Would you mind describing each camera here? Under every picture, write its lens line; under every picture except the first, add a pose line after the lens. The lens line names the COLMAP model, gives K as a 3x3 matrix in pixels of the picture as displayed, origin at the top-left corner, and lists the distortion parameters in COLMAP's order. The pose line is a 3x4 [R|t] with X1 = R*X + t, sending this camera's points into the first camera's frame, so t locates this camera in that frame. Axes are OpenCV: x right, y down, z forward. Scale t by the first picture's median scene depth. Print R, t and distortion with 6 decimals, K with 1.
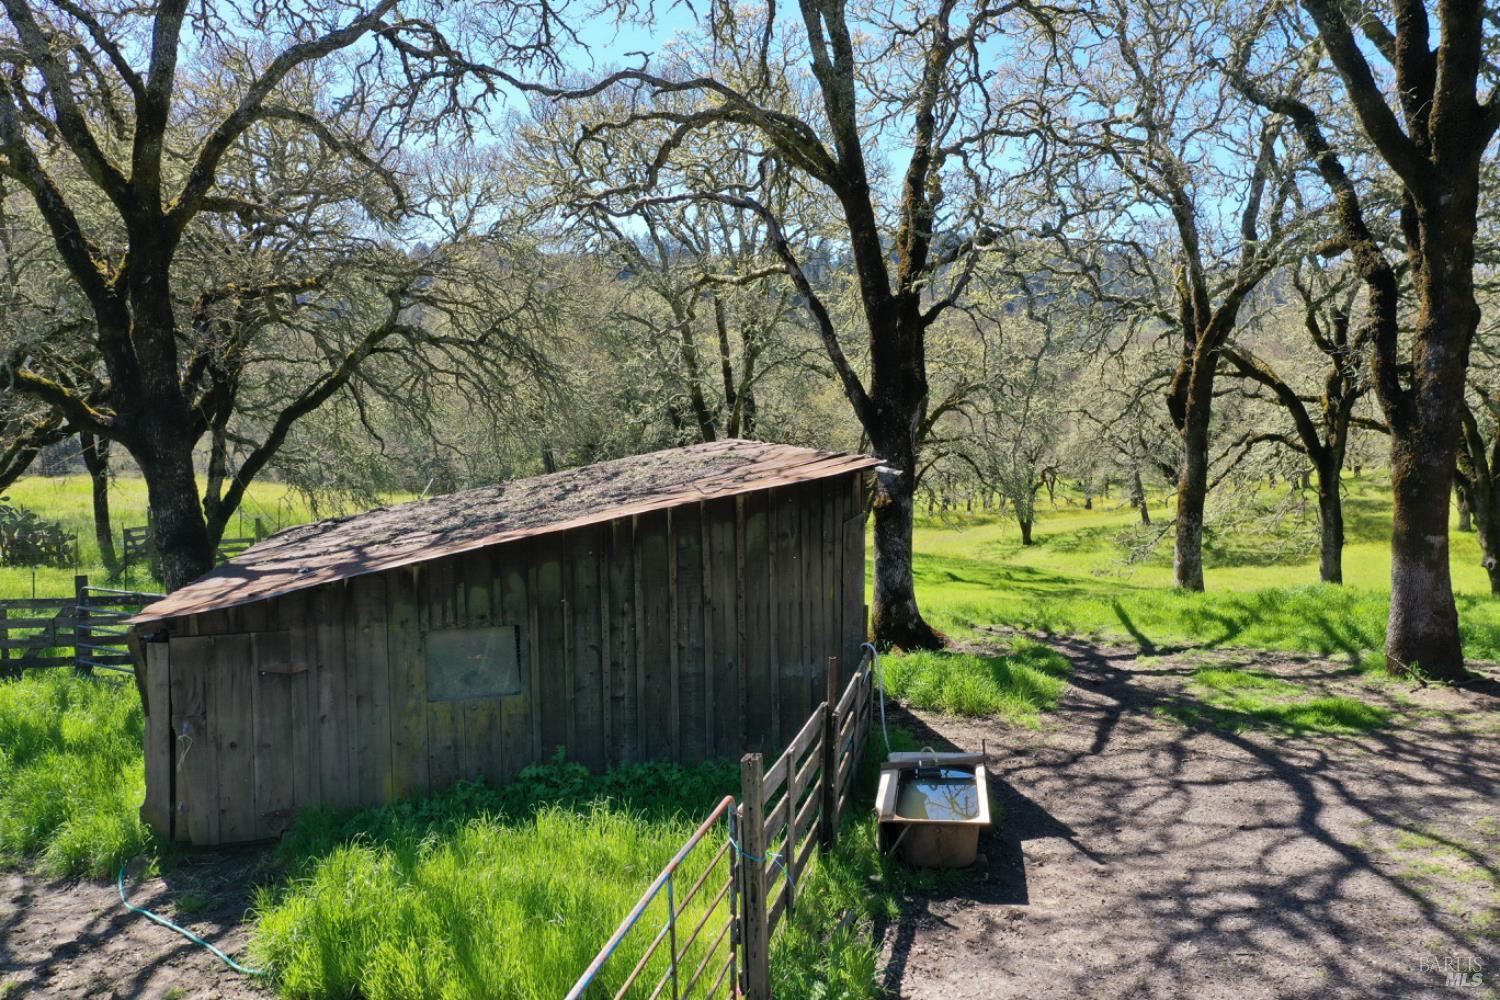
lens RADIAL K [[1183.4, 0, 751.7], [0, 1183.4, 491.9], [0, 0, 1]] dist [0.003331, -0.007627]
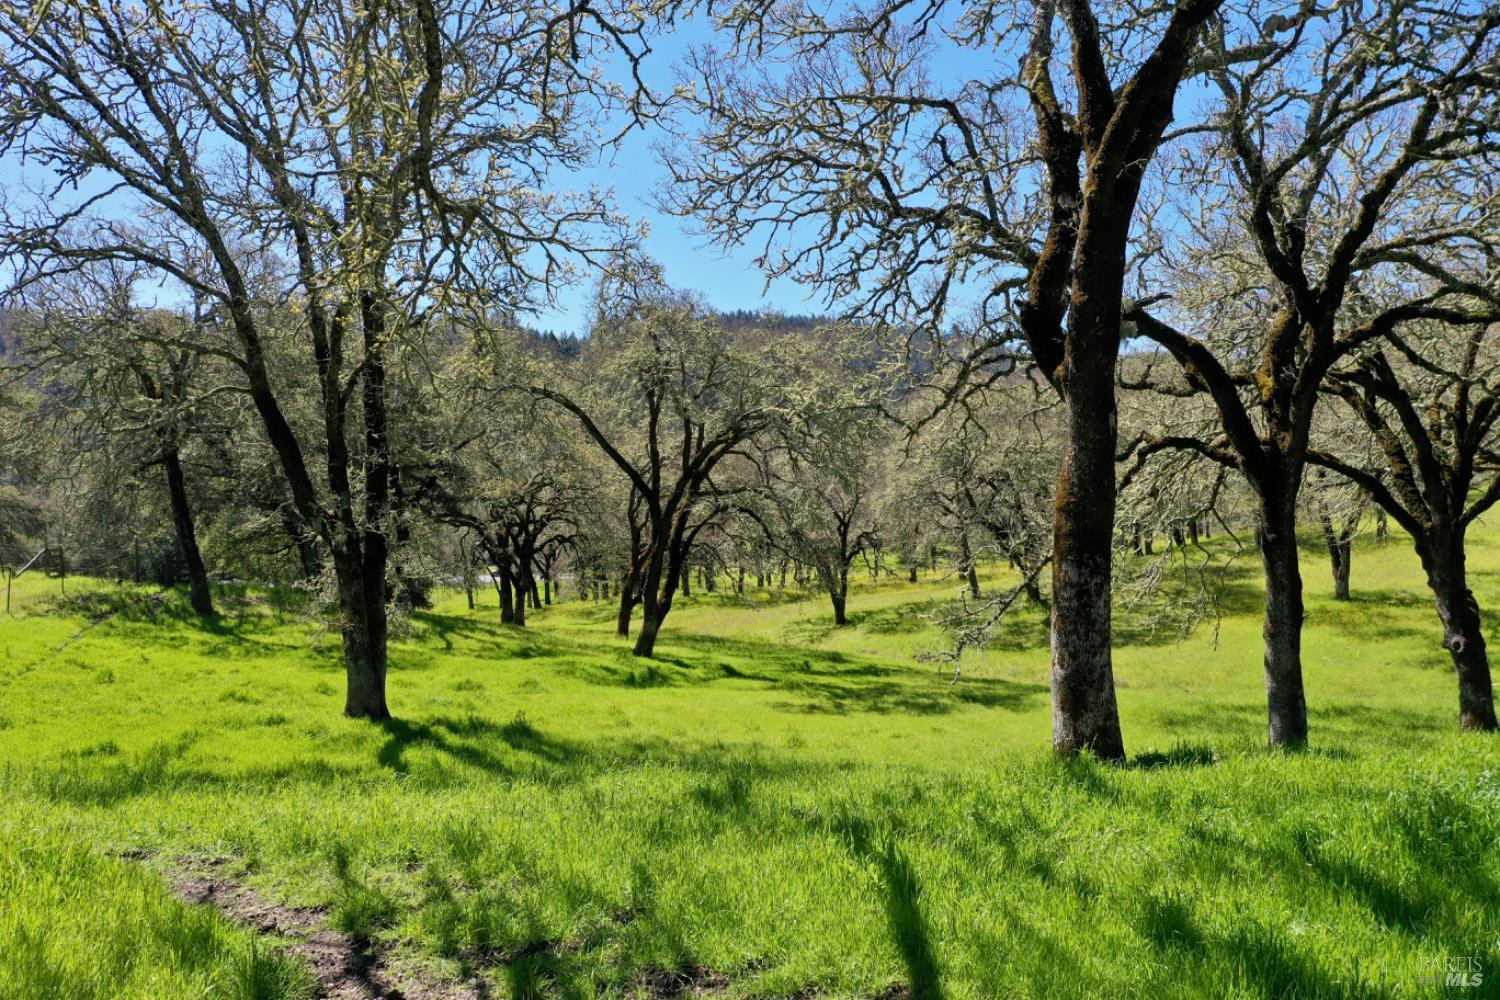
lens RADIAL K [[1183.4, 0, 751.7], [0, 1183.4, 491.9], [0, 0, 1]] dist [0.003331, -0.007627]
pose [[0.990661, -0.001590, 0.136341, 0.068014], [0.010828, 0.997692, -0.067040, 0.007910], [-0.135920, 0.067890, 0.988391, 0.208355]]
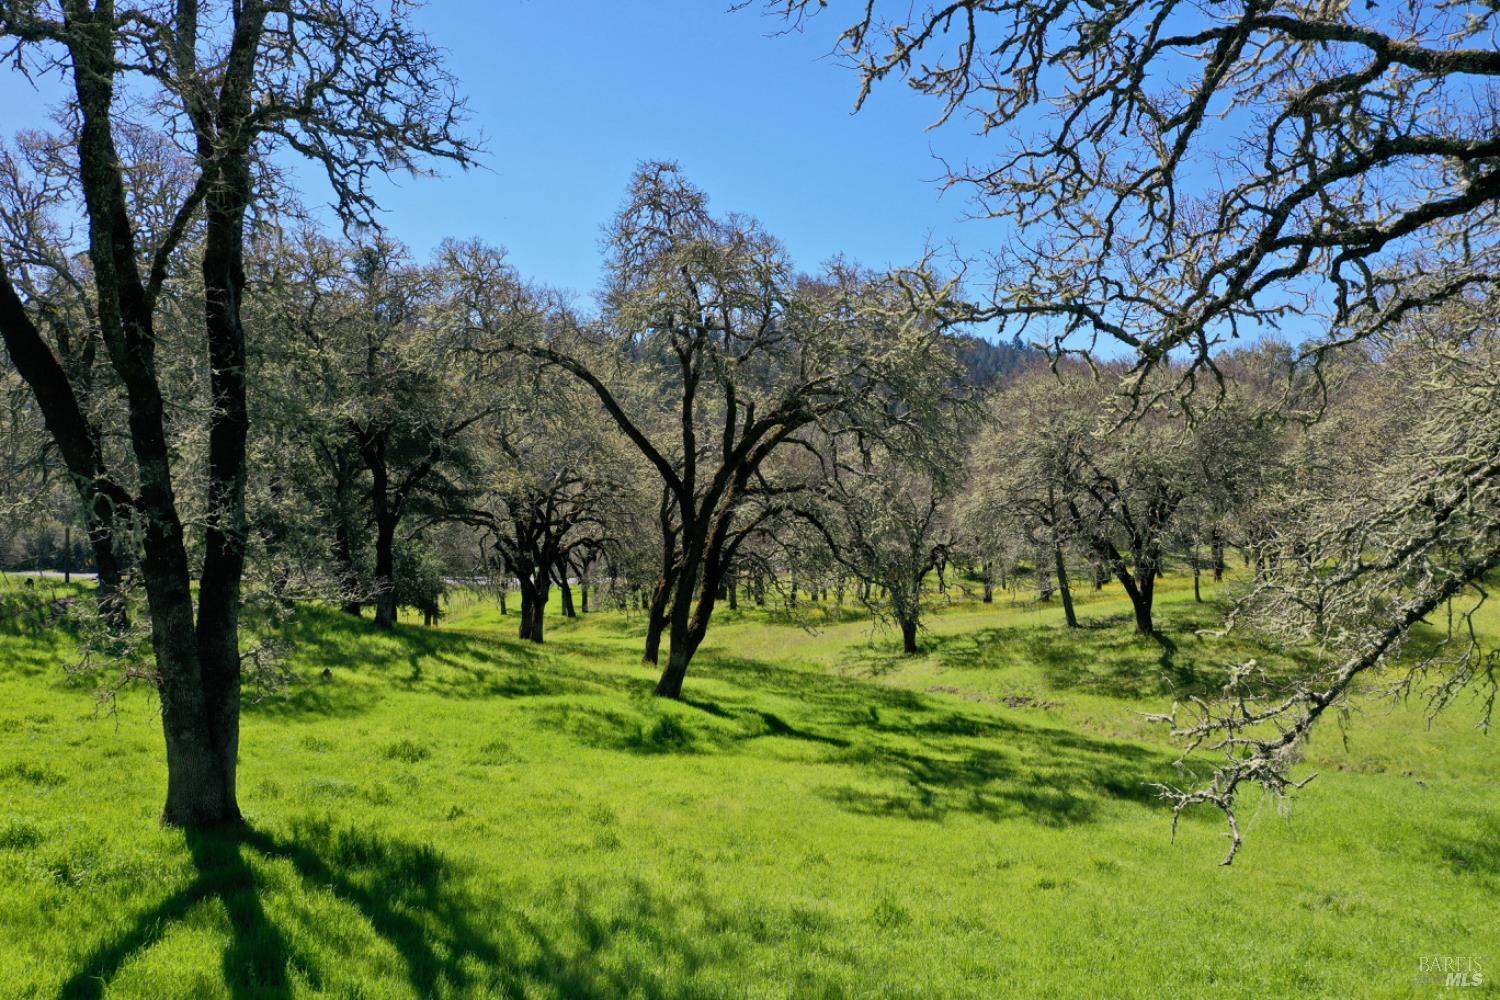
lens RADIAL K [[1183.4, 0, 751.7], [0, 1183.4, 491.9], [0, 0, 1]] dist [0.003331, -0.007627]
pose [[0.995425, 0.027436, 0.091525, 0.084927], [-0.020759, 0.997107, -0.073124, 0.002451], [-0.093267, 0.070889, 0.993114, 0.353217]]
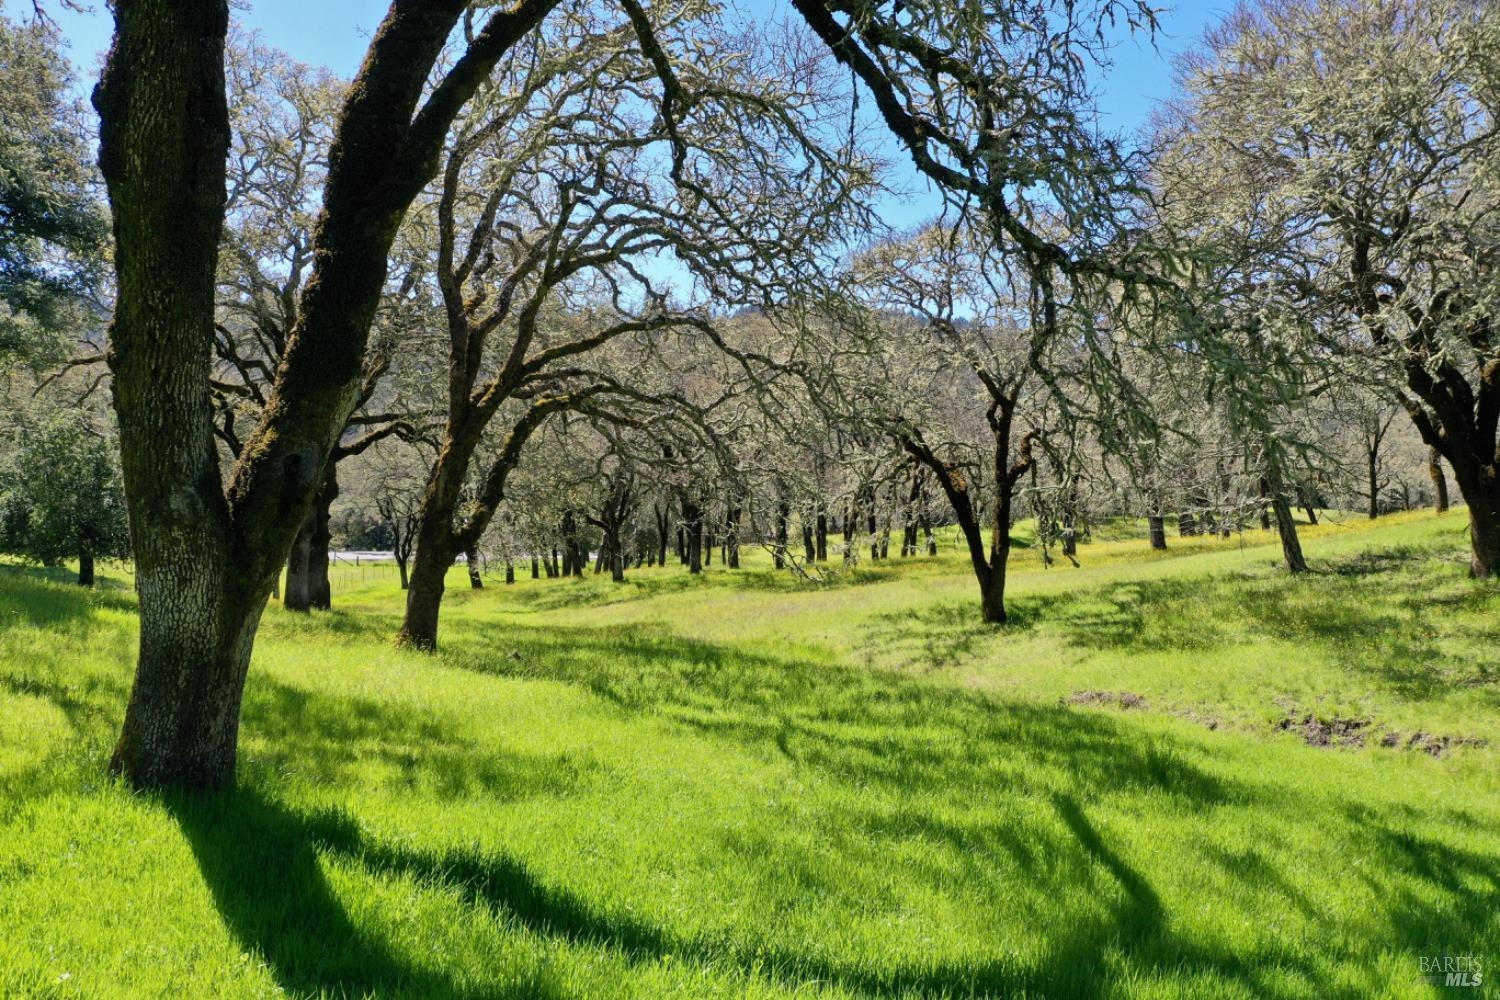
lens RADIAL K [[1183.4, 0, 751.7], [0, 1183.4, 491.9], [0, 0, 1]] dist [0.003331, -0.007627]
pose [[0.994965, 0.020396, 0.098124, 0.144530], [-0.014082, 0.997811, -0.064611, 0.034900], [-0.099227, 0.062904, 0.993075, 0.770714]]
